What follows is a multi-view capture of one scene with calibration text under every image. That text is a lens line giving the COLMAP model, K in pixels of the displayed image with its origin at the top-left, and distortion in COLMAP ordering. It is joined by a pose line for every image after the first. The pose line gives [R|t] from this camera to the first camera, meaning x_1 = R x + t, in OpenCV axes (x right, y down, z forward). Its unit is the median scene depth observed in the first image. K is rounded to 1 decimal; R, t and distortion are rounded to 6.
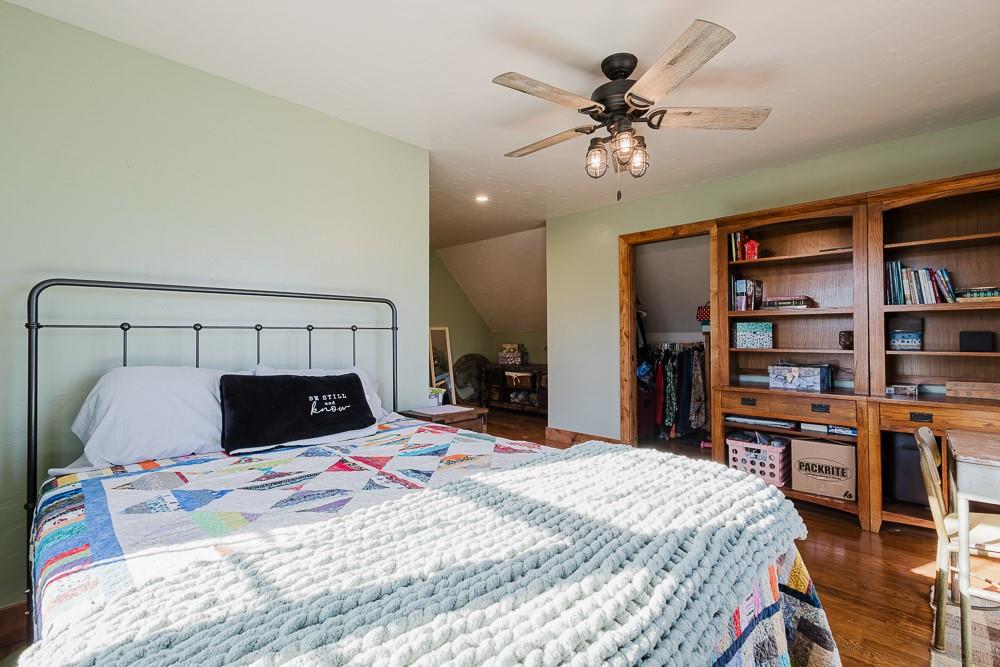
lens RADIAL K [[459.0, 0, 500.0], [0, 459.0, 333.5], [0, 0, 1]] dist [0.001649, 0.000233]
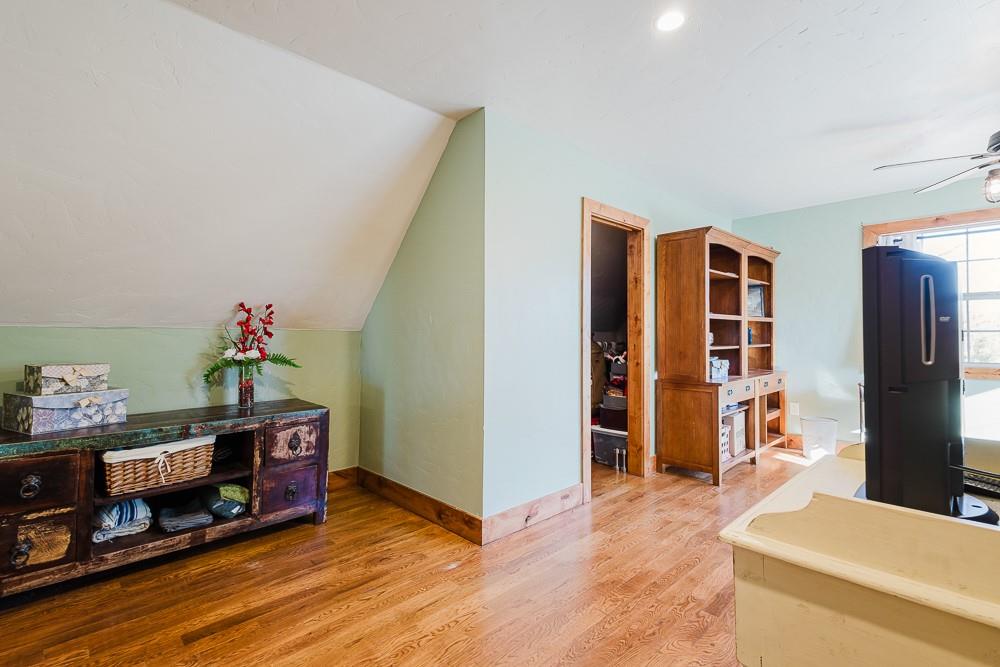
lens RADIAL K [[459.0, 0, 500.0], [0, 459.0, 333.5], [0, 0, 1]] dist [0.001649, 0.000233]
pose [[0.024962, 0.007205, 0.999662, -0.295078], [-0.002343, 0.999972, -0.007148, 0.002749], [-0.999686, -0.002164, 0.024978, 0.714625]]
